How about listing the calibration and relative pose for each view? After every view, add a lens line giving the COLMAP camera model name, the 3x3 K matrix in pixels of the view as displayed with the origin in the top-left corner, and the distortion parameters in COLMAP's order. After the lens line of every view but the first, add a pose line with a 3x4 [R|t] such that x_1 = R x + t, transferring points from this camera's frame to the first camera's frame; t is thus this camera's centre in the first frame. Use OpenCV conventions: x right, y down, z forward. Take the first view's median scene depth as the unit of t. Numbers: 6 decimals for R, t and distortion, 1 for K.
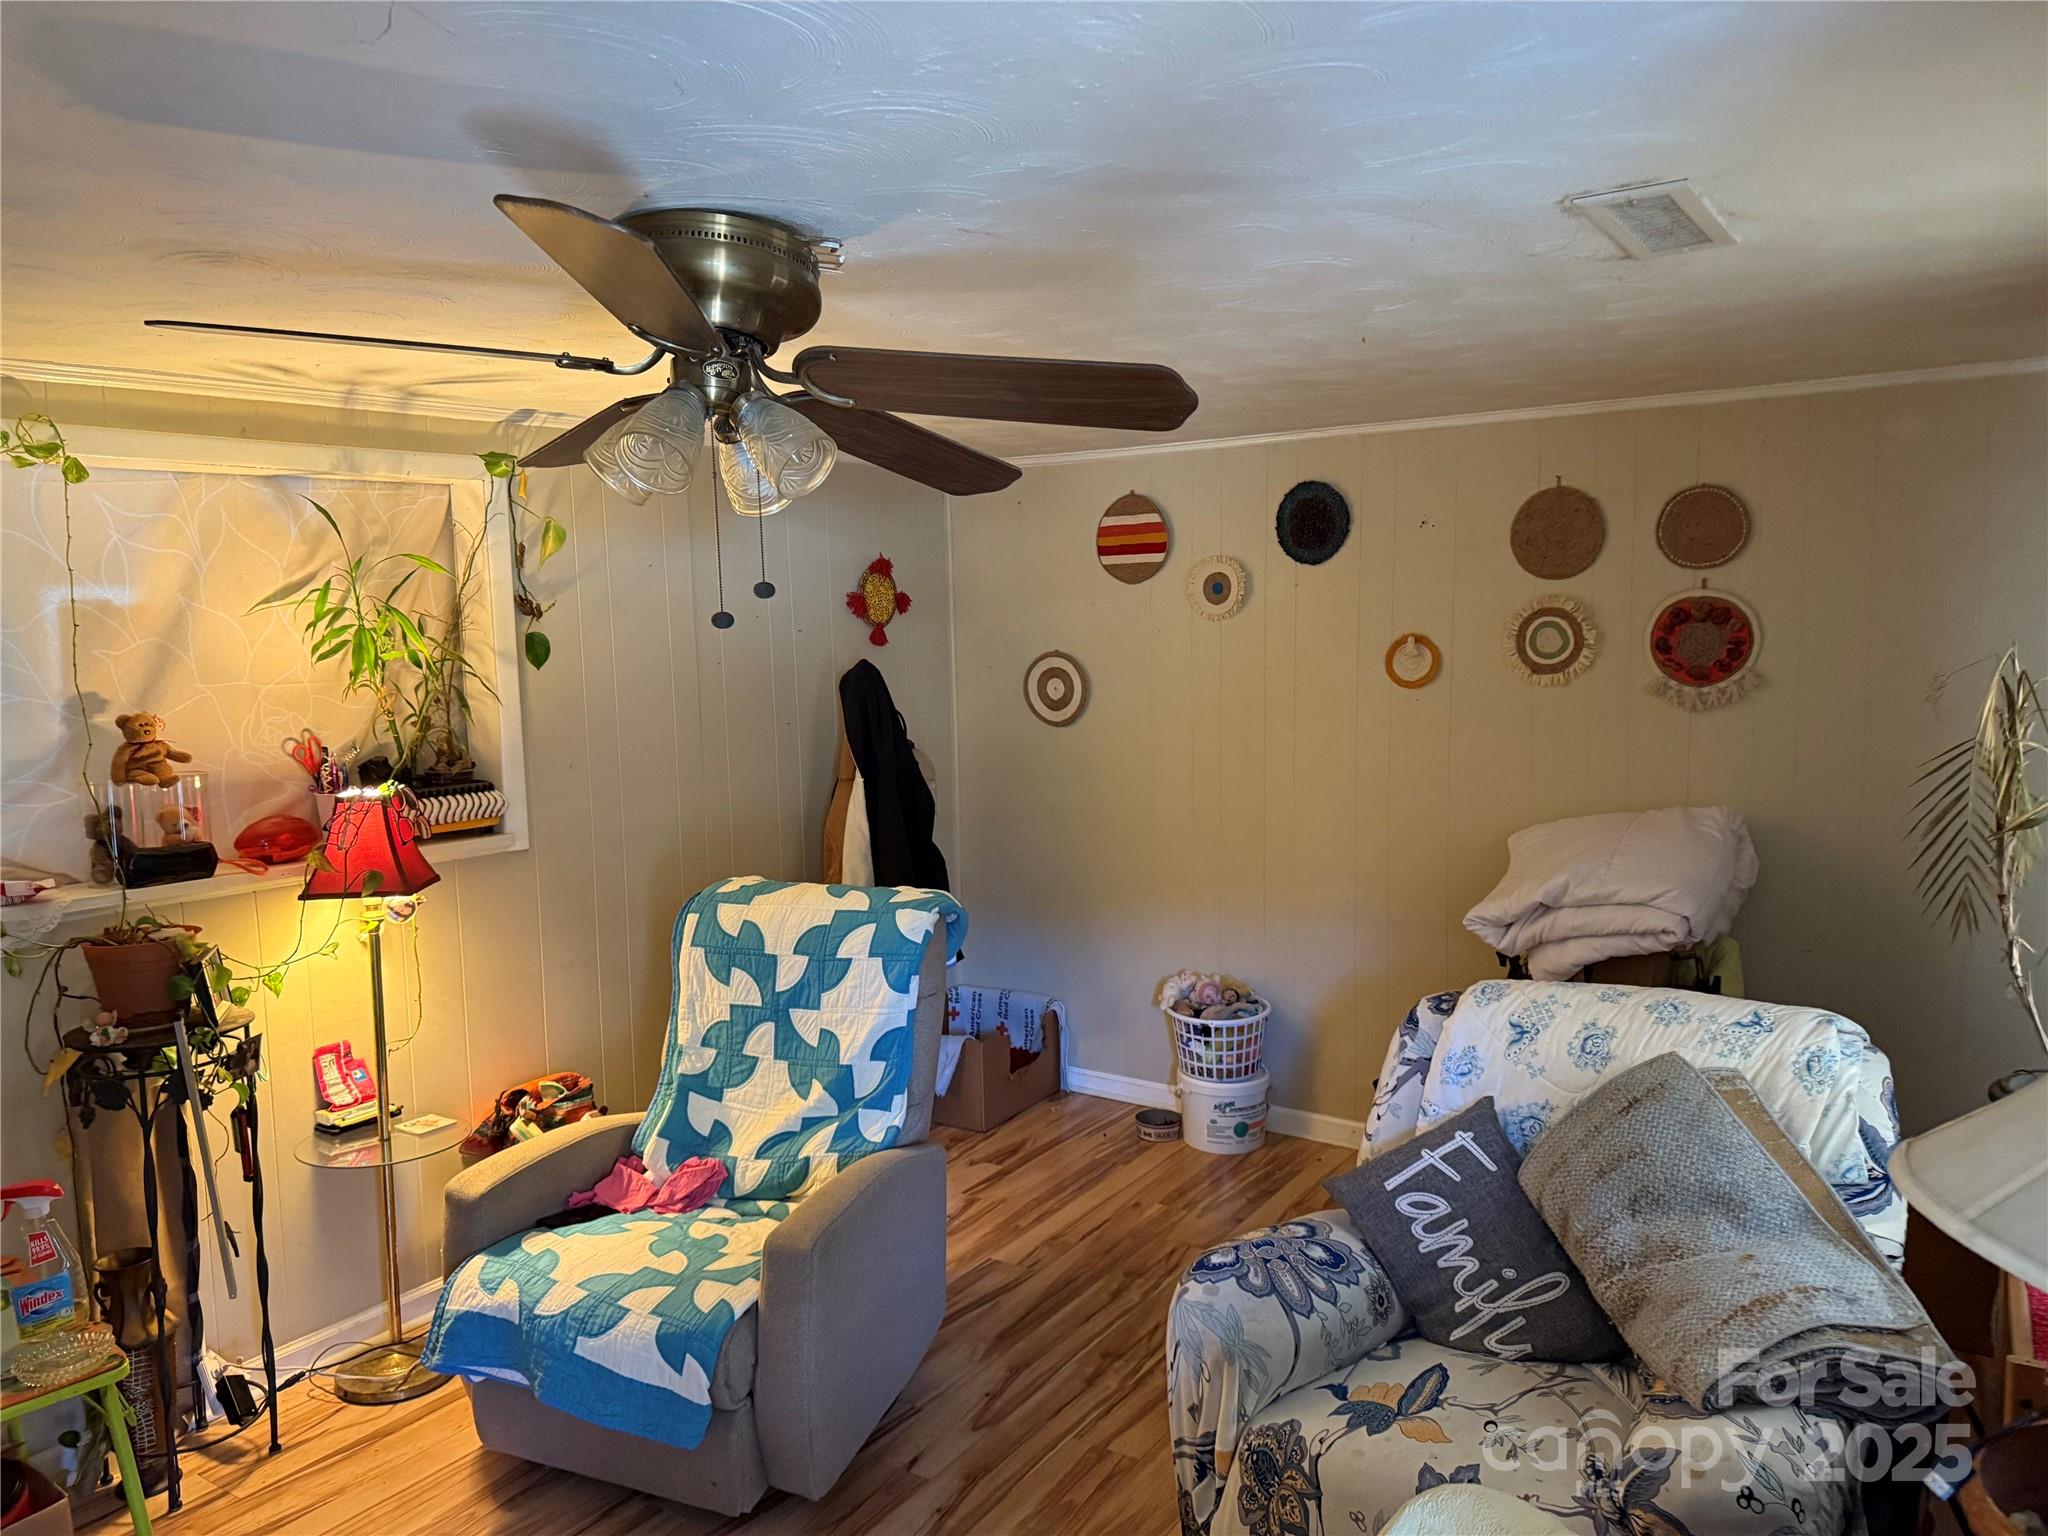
lens RADIAL K [[1404.1, 0, 1036.5], [0, 1404.1, 773.3], [0, 0, 1]] dist [0.172487, -0.384060]
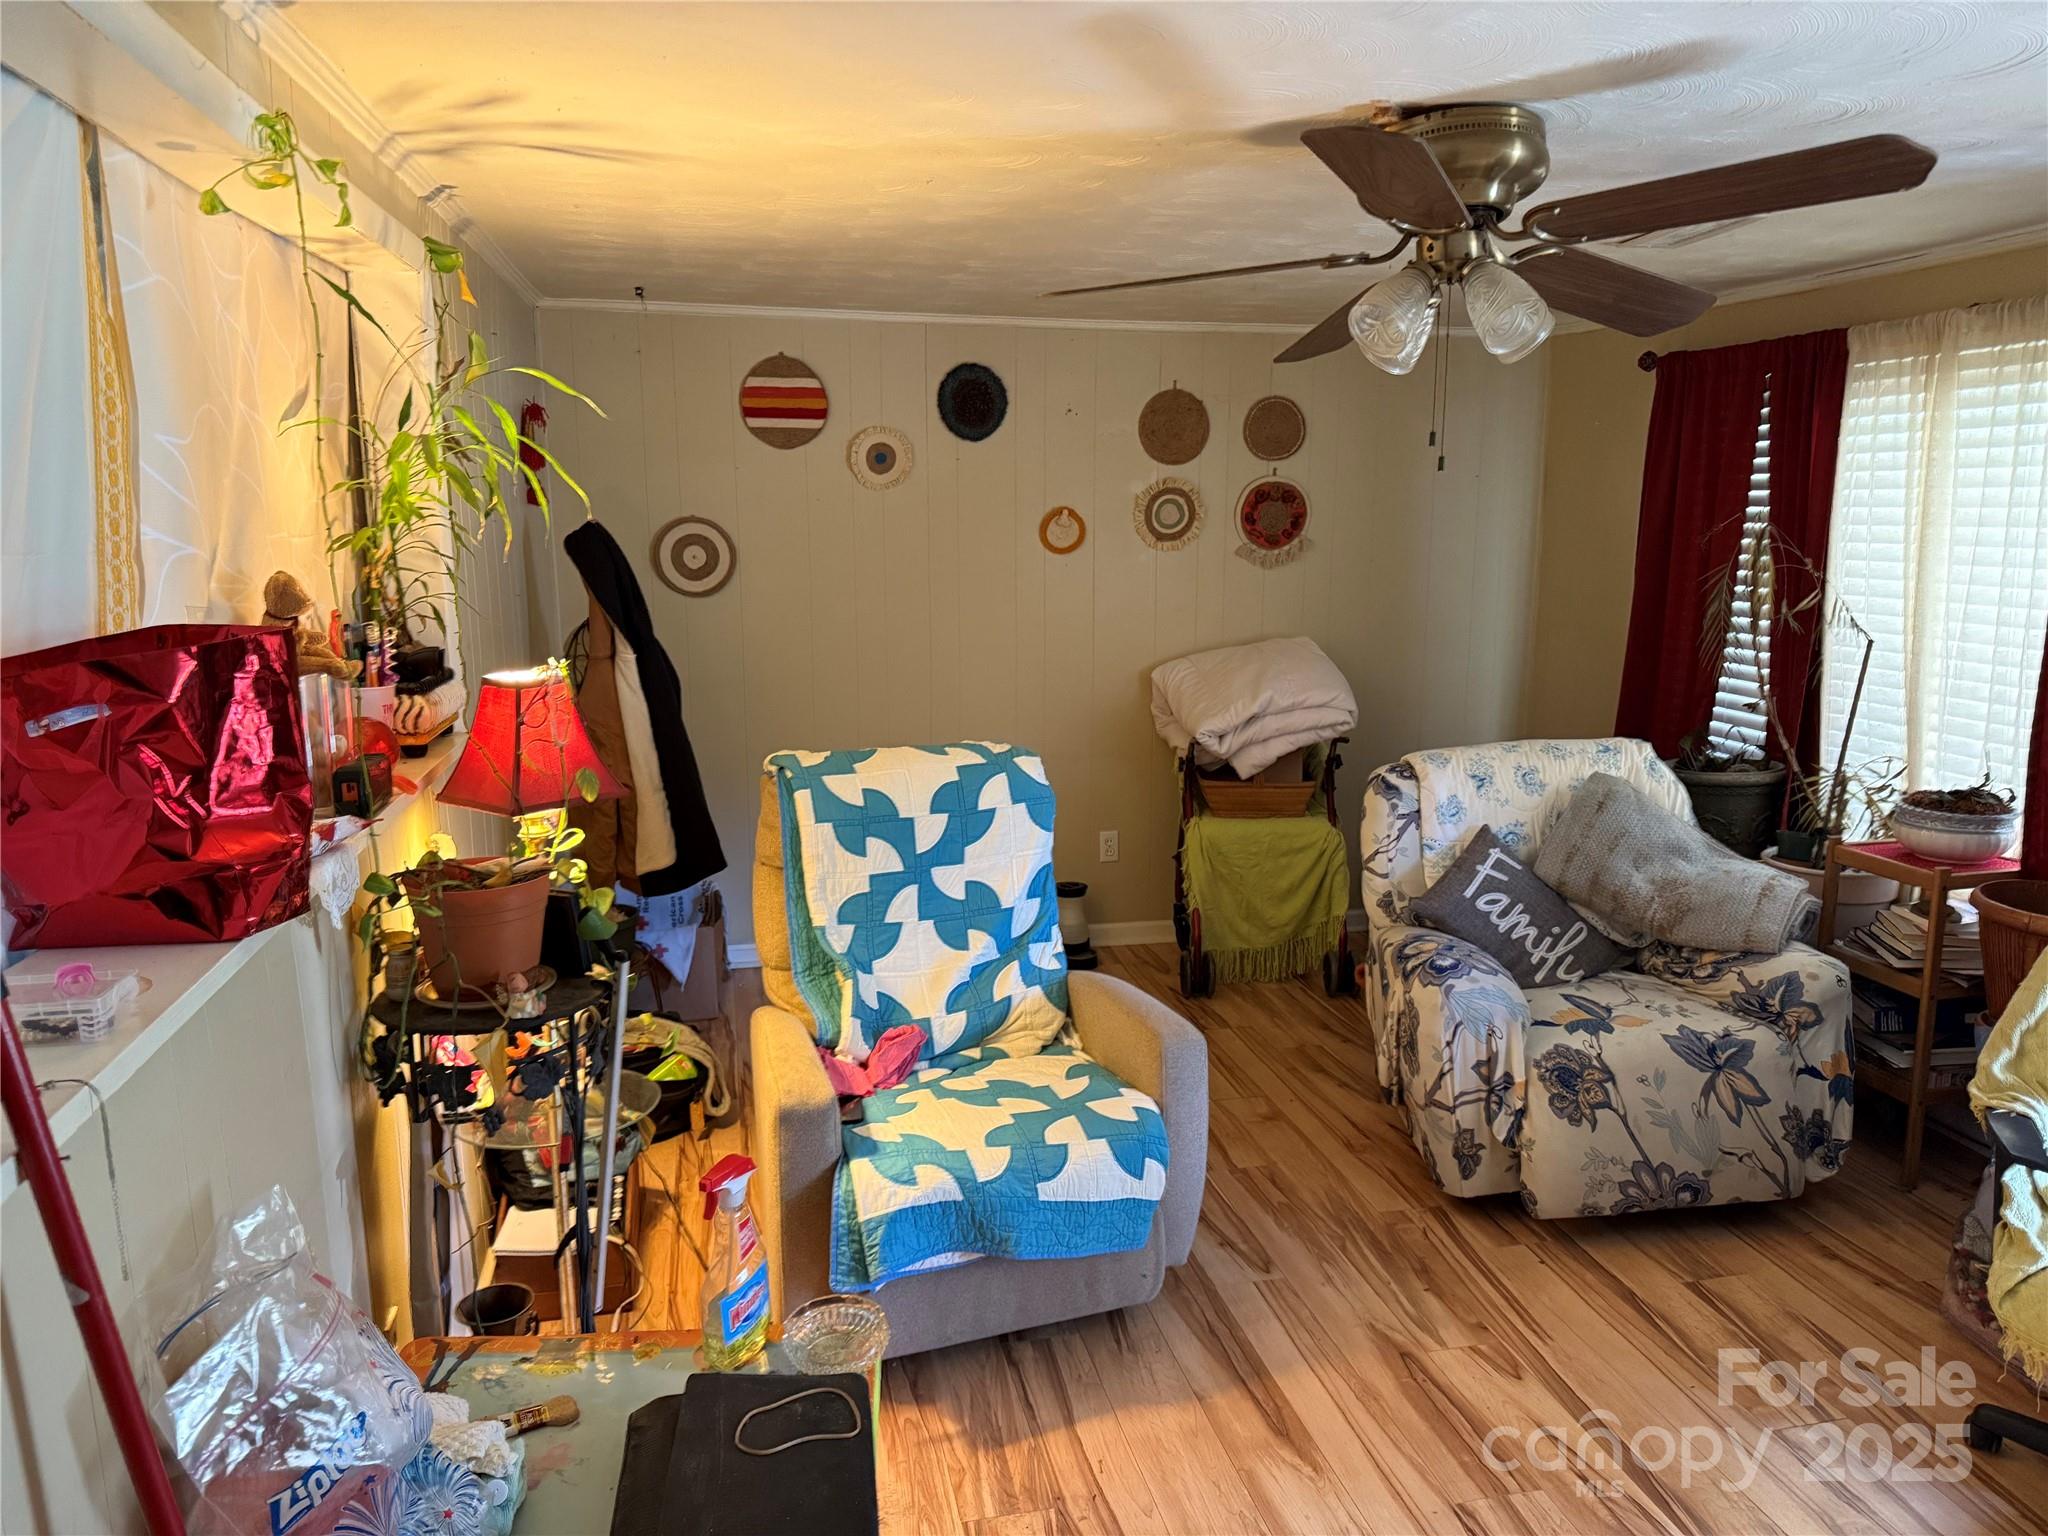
lens RADIAL K [[1404.1, 0, 1036.5], [0, 1404.1, 773.3], [0, 0, 1]] dist [0.172487, -0.384060]
pose [[0.710255, -0.110385, 0.695236, -0.795851], [0.058119, 0.993452, 0.098359, 0.006349], [-0.701541, -0.029454, 0.712020, 0.239795]]
